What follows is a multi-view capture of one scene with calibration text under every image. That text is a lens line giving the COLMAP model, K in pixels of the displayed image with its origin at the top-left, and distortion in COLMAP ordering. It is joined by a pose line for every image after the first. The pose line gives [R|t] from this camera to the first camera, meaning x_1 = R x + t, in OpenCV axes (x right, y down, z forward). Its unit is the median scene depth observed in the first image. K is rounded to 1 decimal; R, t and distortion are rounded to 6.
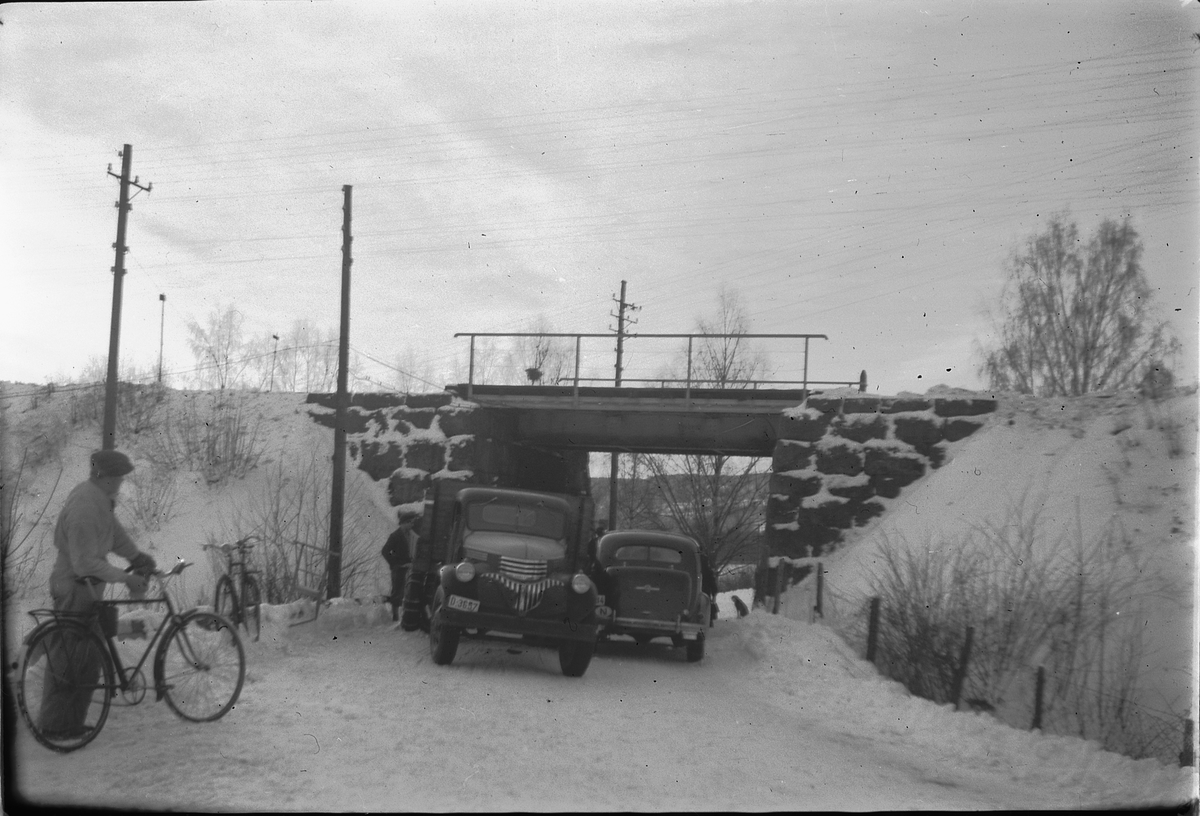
lens RADIAL K [[1562.0, 0, 600.0], [0, 1562.0, 408.0], [0, 0, 1]] dist [-0.041199, 0.001497]
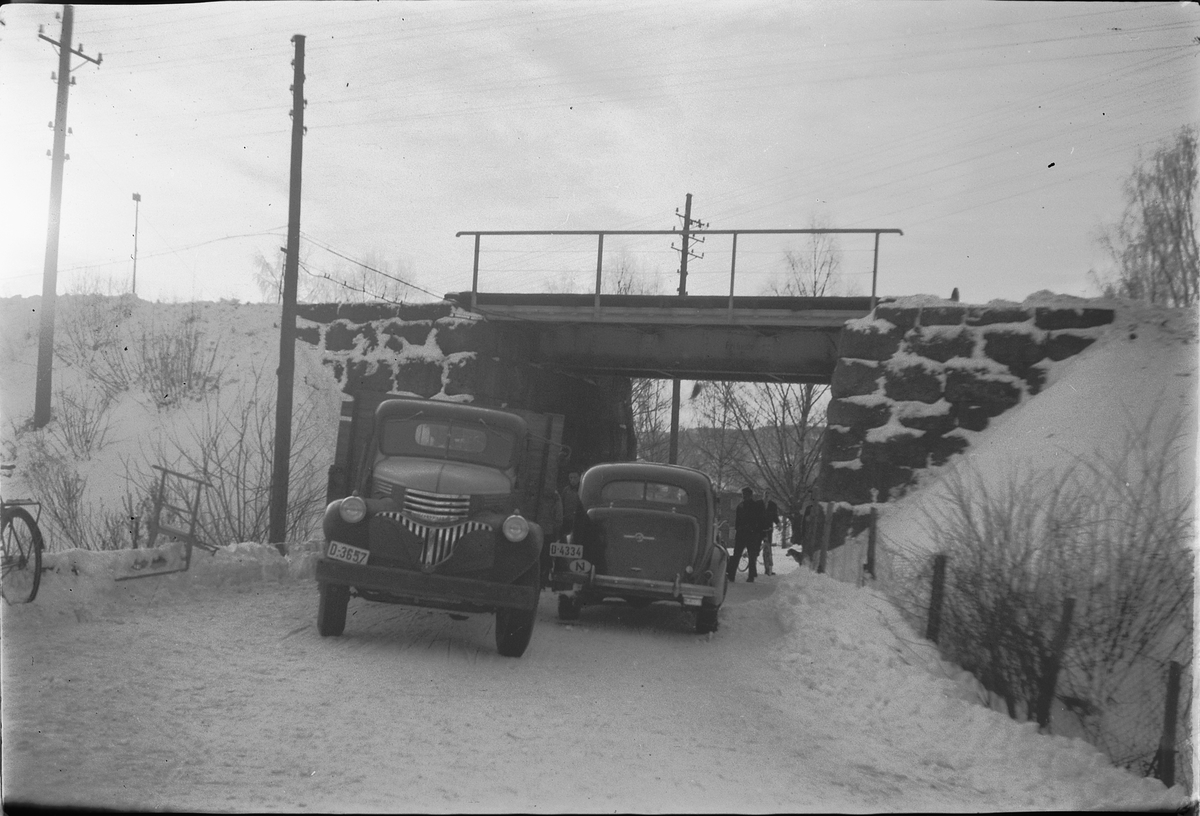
lens RADIAL K [[1469.4, 0, 604.8], [0, 1469.4, 442.6], [0, 0, 1]] dist [-0.113169, 0.320249]
pose [[0.996261, 0.011538, -0.085617, 0.059677], [-0.007257, 0.998716, 0.050142, 0.027370], [0.086085, -0.049333, 0.995066, 0.234323]]
